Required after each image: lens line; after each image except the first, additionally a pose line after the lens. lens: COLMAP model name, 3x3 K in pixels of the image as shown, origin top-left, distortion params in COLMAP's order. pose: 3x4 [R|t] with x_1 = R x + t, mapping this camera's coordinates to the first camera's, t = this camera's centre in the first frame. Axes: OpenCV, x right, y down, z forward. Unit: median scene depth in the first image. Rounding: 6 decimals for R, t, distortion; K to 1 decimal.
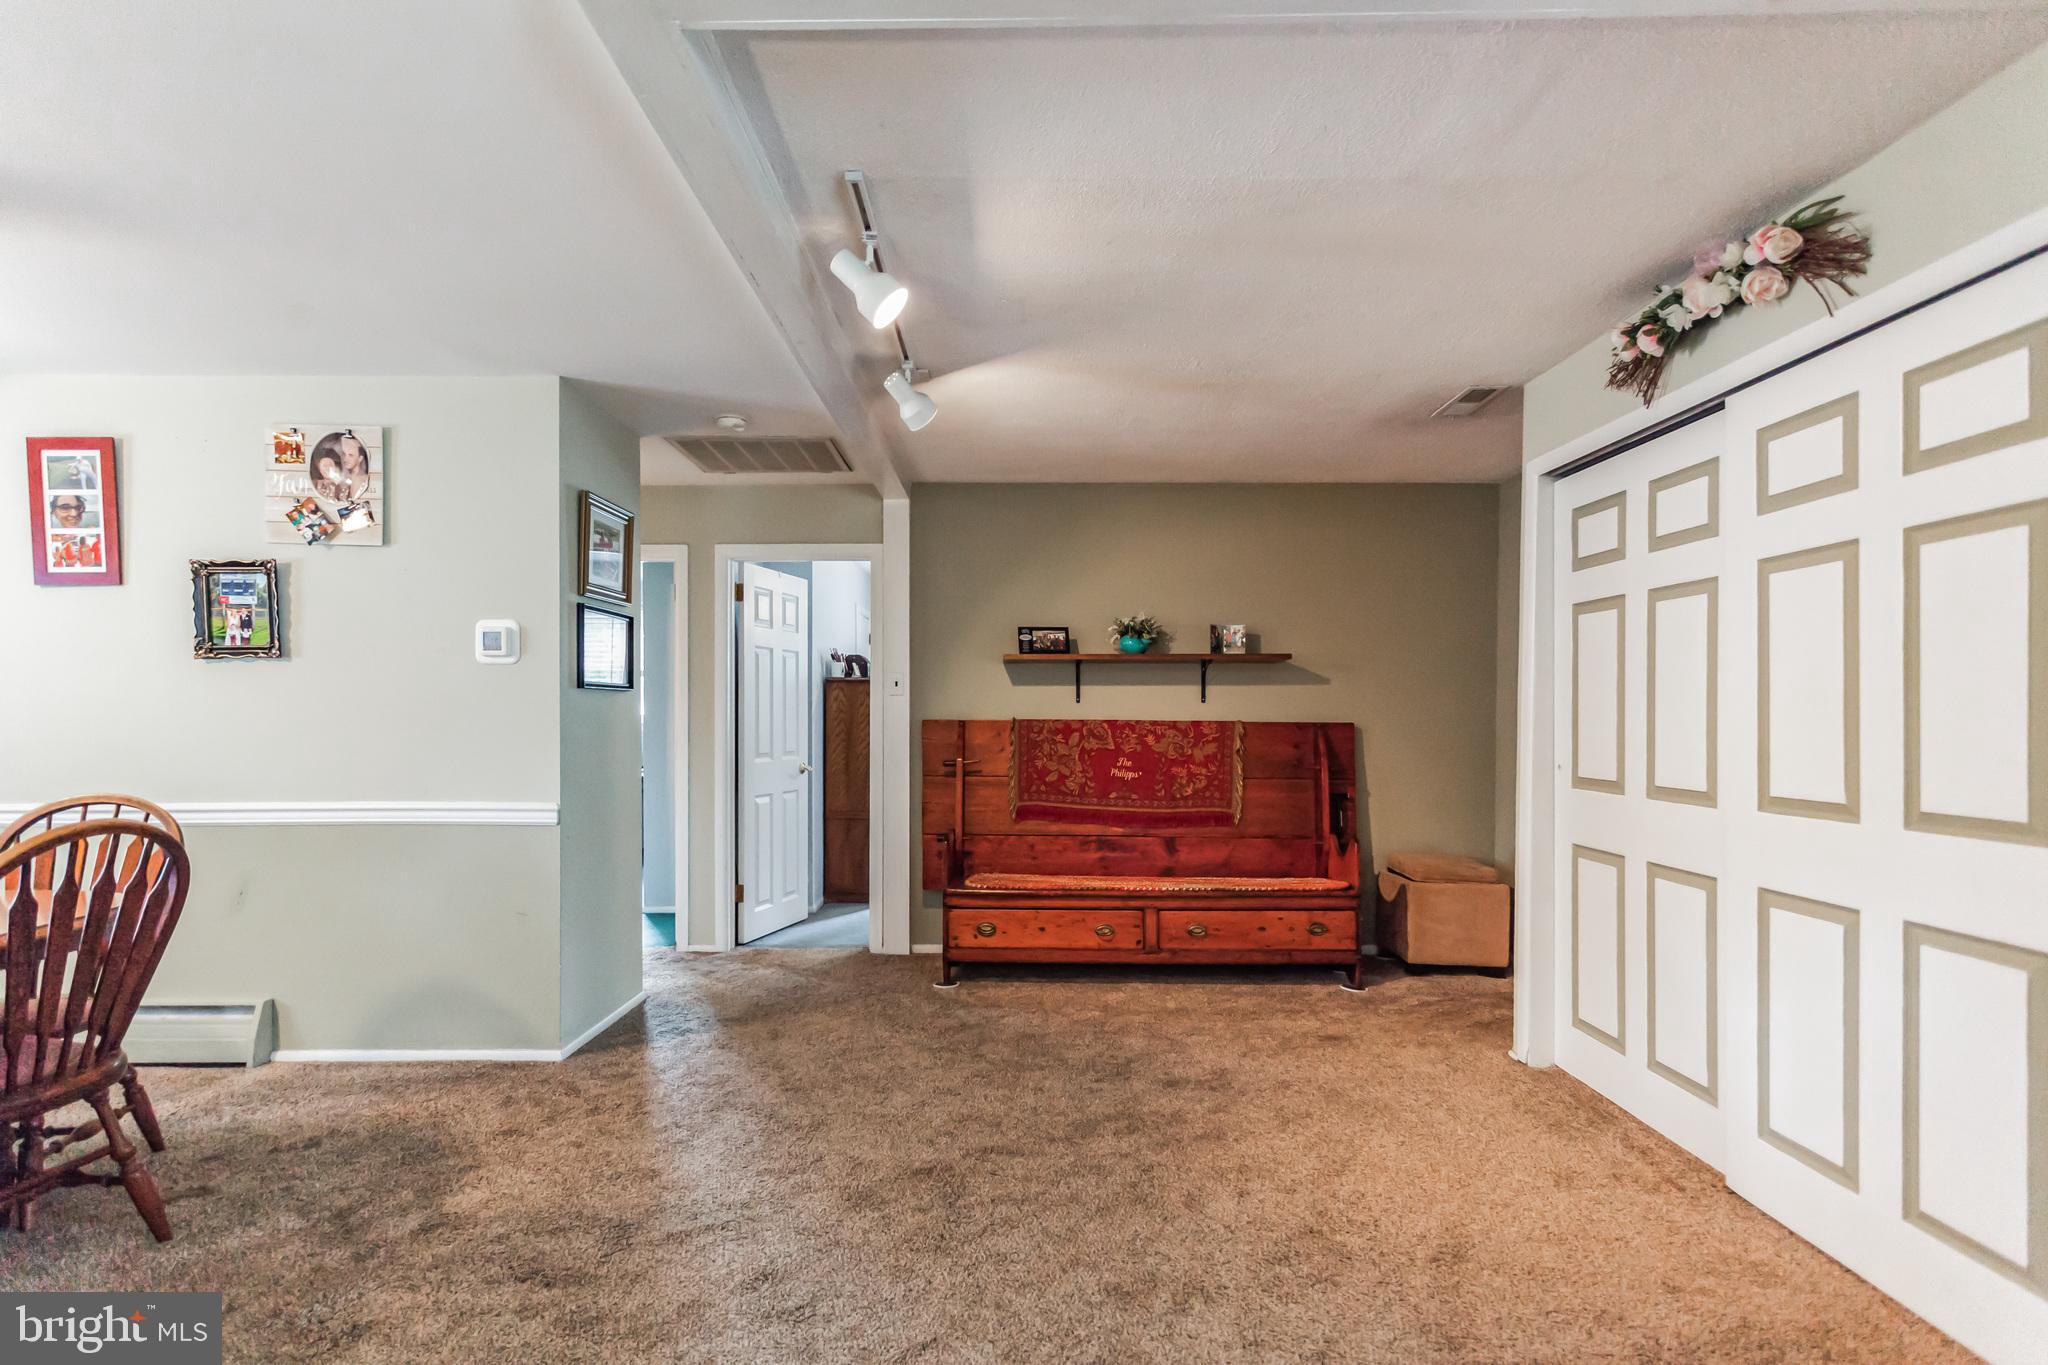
lens RADIAL K [[1018.5, 0, 1008.7], [0, 1018.5, 723.8], [0, 0, 1]] dist [0.004964, 0.001834]
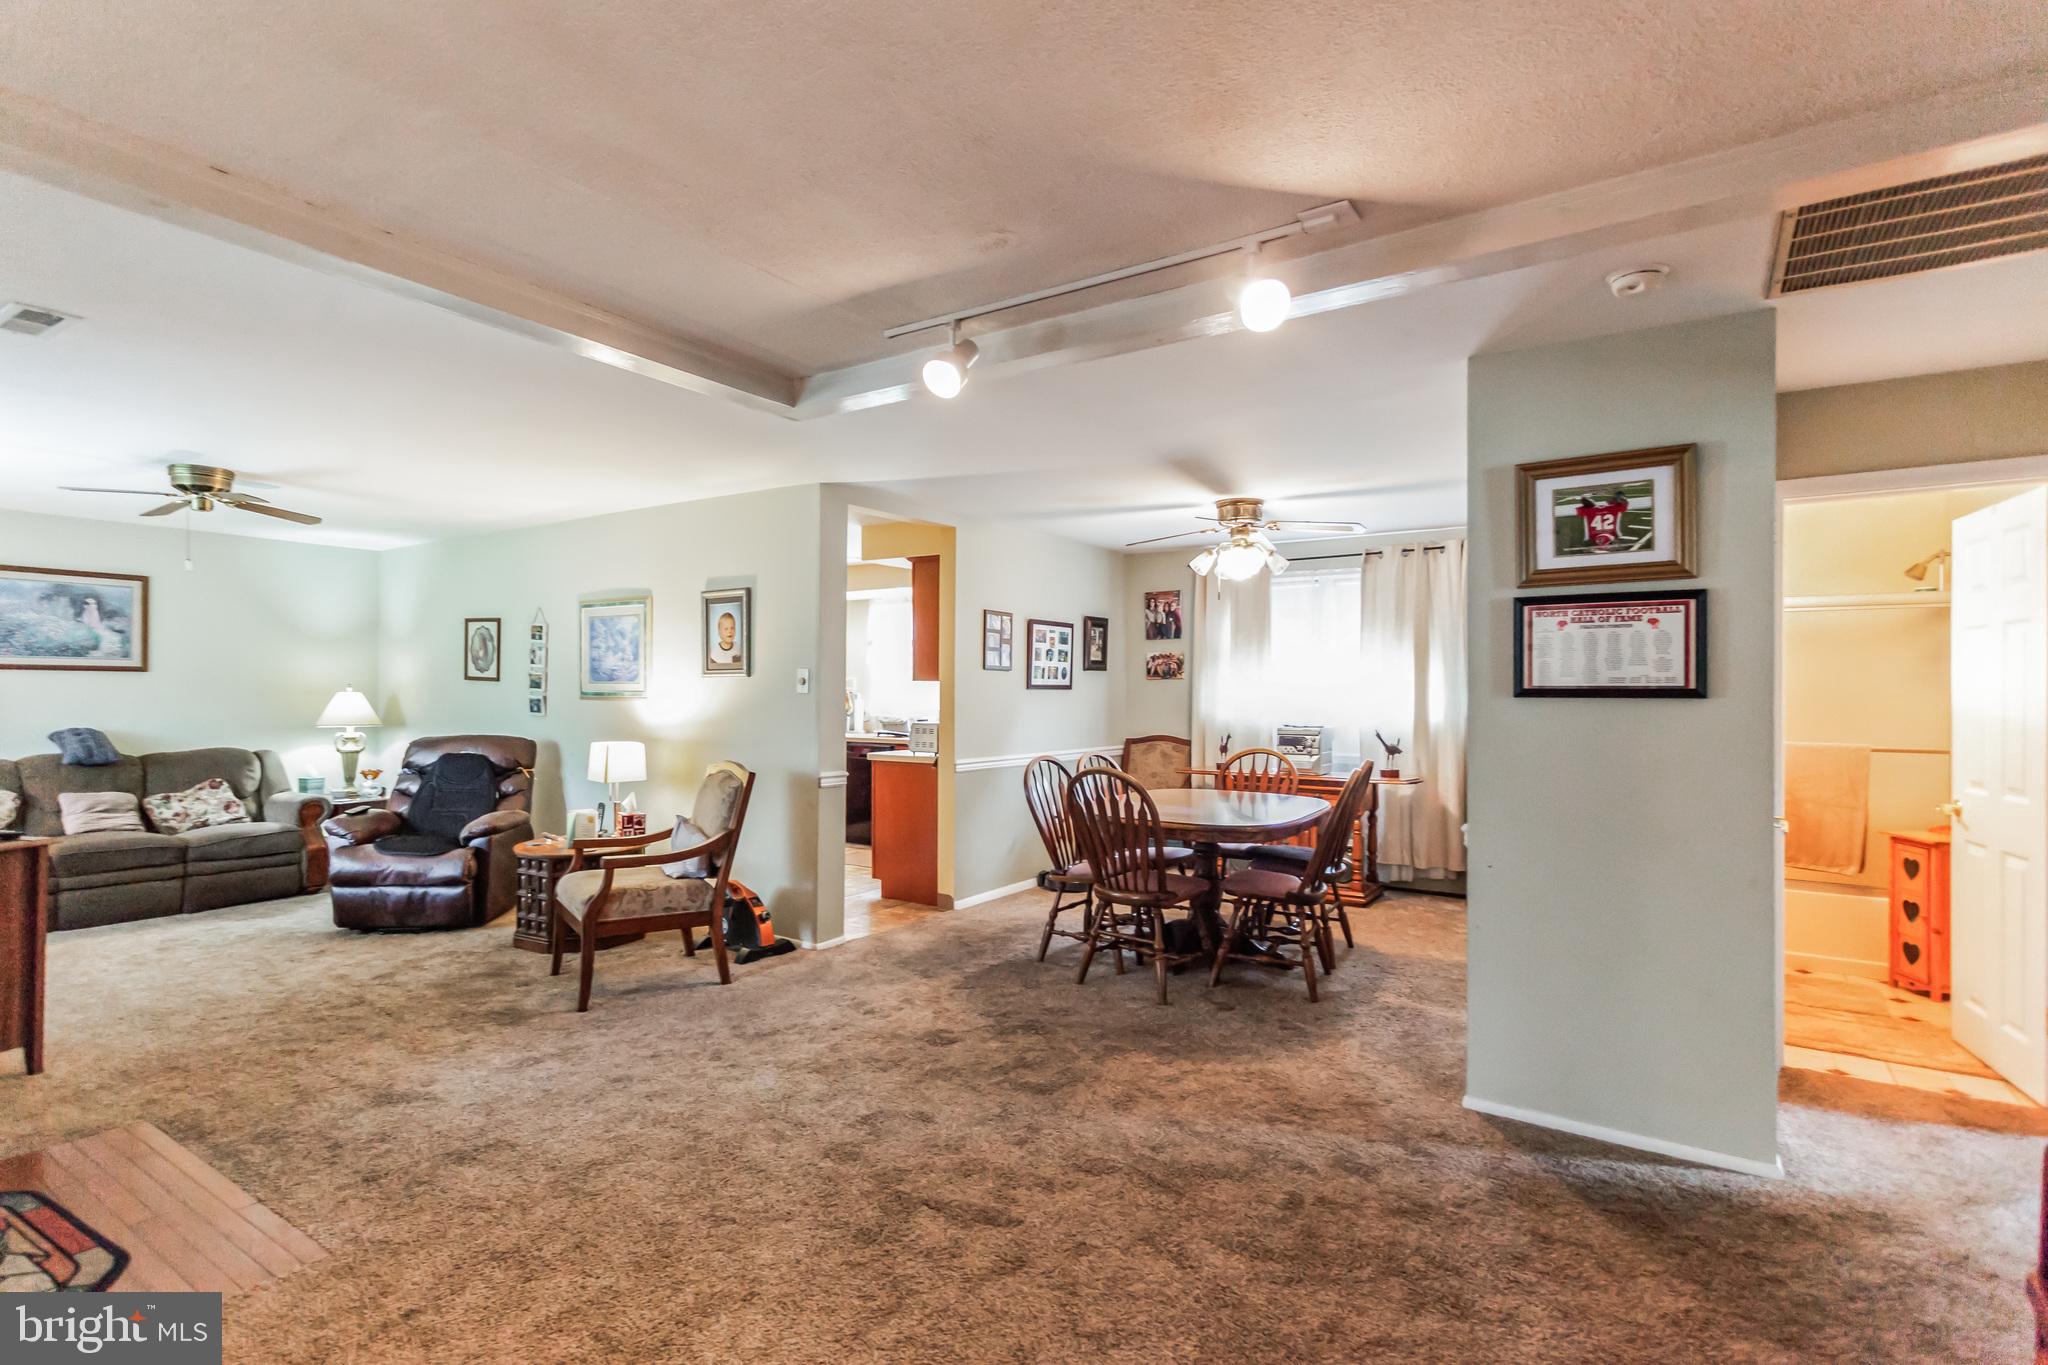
lens RADIAL K [[997.1, 0, 1016.5], [0, 997.1, 687.8], [0, 0, 1]] dist [0.005074, 0.002768]
pose [[-0.556136, -0.003244, -0.831085, 0.407028], [-0.011312, 0.999929, 0.003666, -0.033433], [0.831014, 0.011440, -0.556133, 0.894464]]
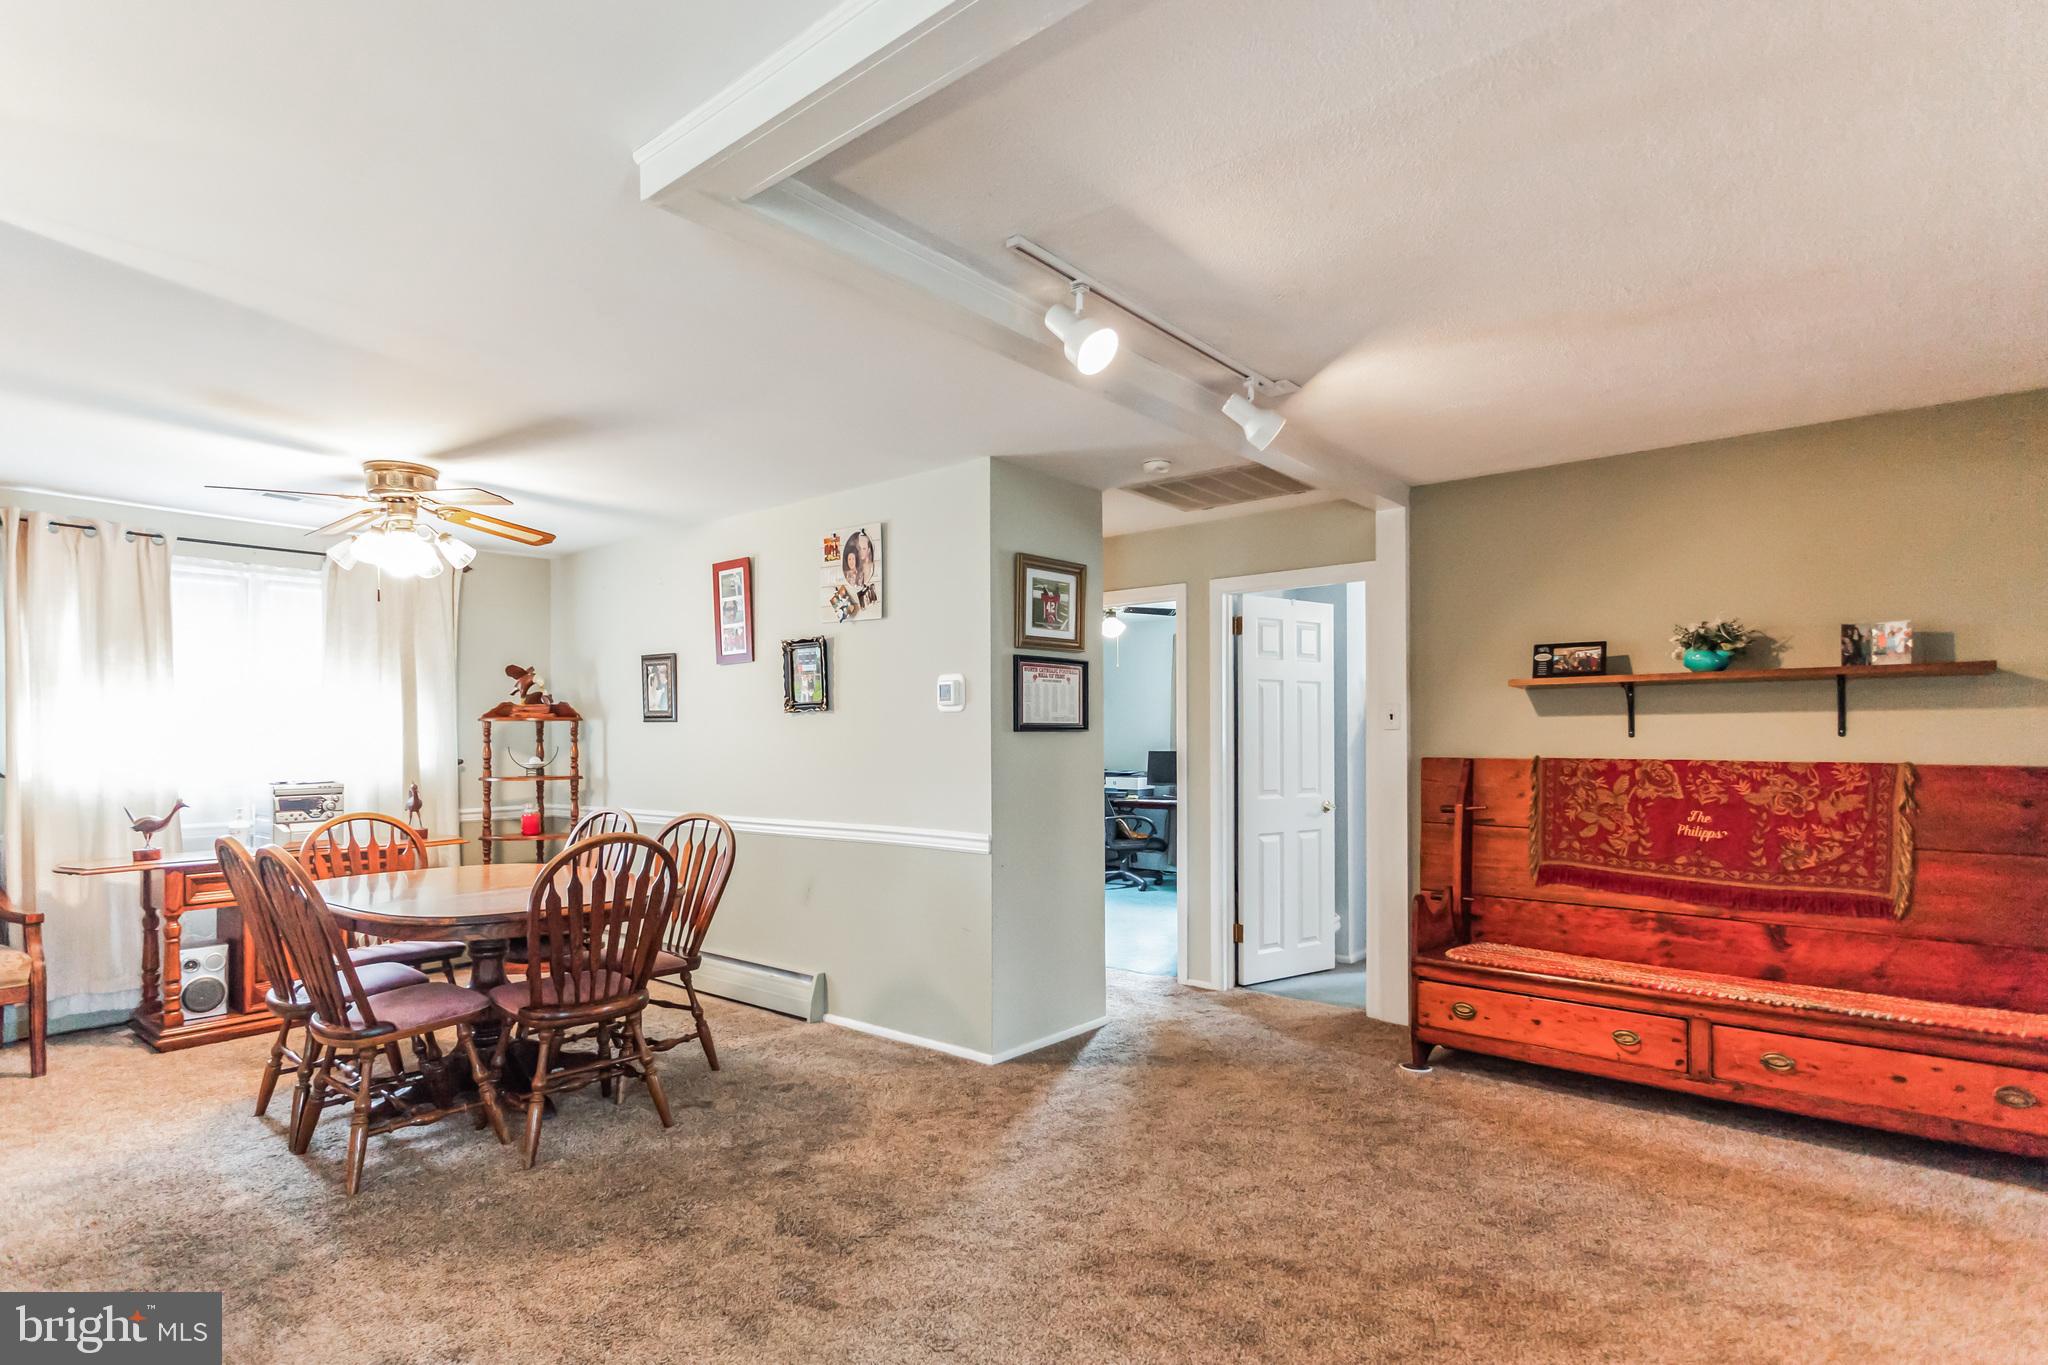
lens RADIAL K [[1045.3, 0, 993.6], [0, 1045.3, 737.6], [0, 0, 1]] dist [0.004168, 0.001373]
pose [[0.764402, -0.004372, -0.644725, 0.236281], [0.000306, 0.999979, -0.006418, -0.017146], [0.644740, 0.004709, 0.764388, 0.092671]]
